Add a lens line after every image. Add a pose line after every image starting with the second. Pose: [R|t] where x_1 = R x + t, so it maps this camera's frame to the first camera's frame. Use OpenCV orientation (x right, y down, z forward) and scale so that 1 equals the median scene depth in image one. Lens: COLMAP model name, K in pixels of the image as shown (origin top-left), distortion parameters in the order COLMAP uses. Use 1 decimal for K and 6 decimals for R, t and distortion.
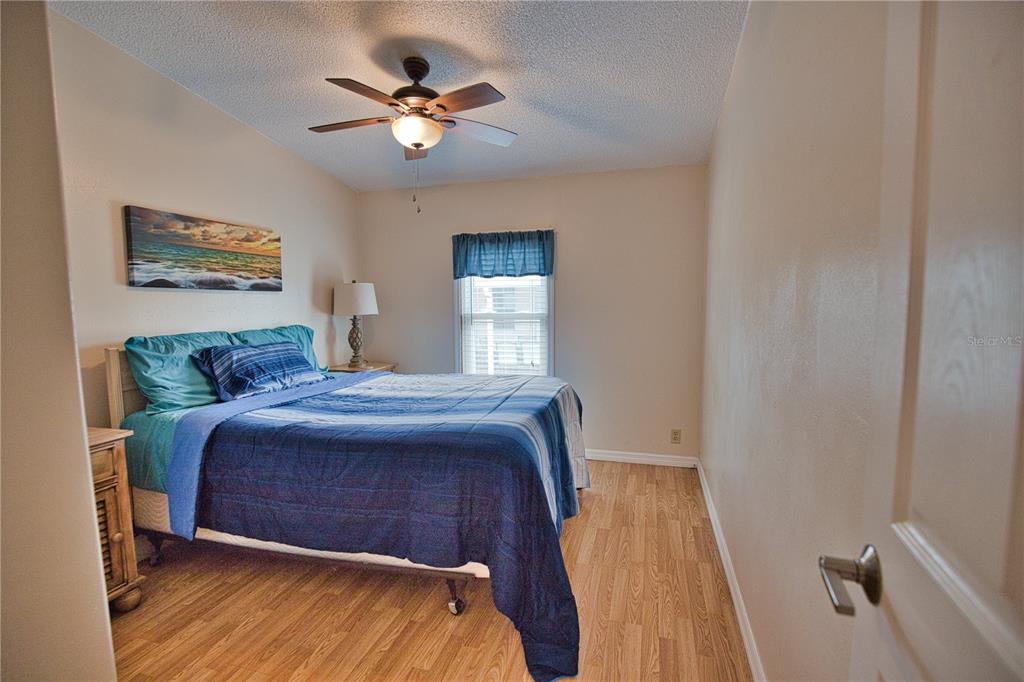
lens RADIAL K [[467.5, 0, 507.8], [0, 467.5, 341.7], [0, 0, 1]] dist [-0.036062, 0.007795]
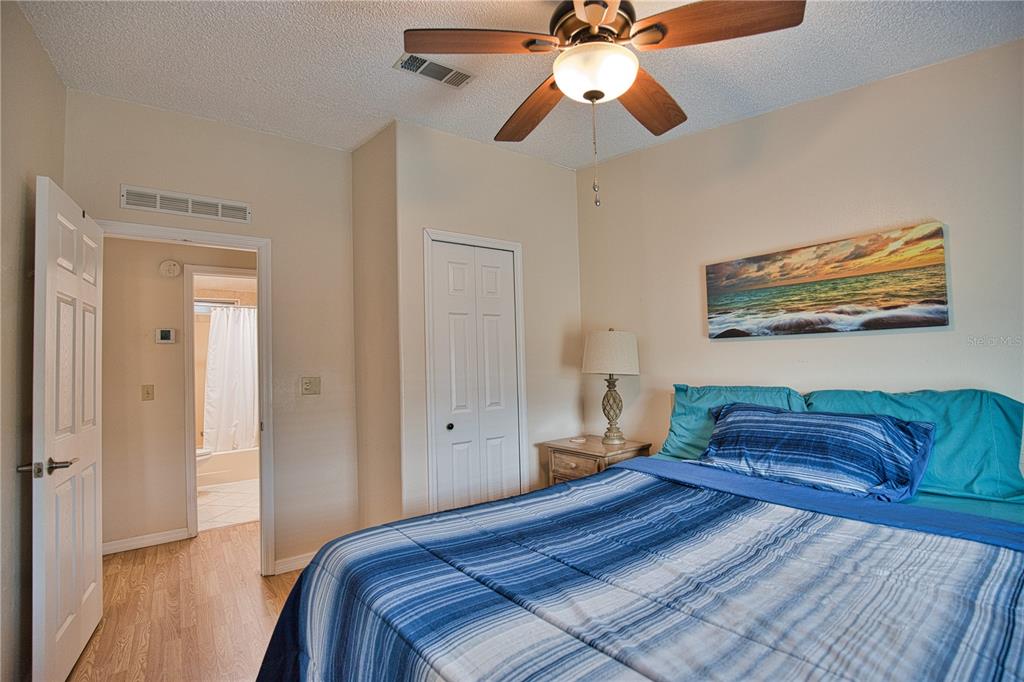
lens RADIAL K [[467.5, 0, 506.3], [0, 467.5, 342.9], [0, 0, 1]] dist [-0.036062, 0.007795]
pose [[-0.616014, -0.011544, -0.787651, 0.287377], [-0.037841, 0.999172, 0.014951, -0.089350], [0.786826, 0.039015, -0.615941, 1.067653]]
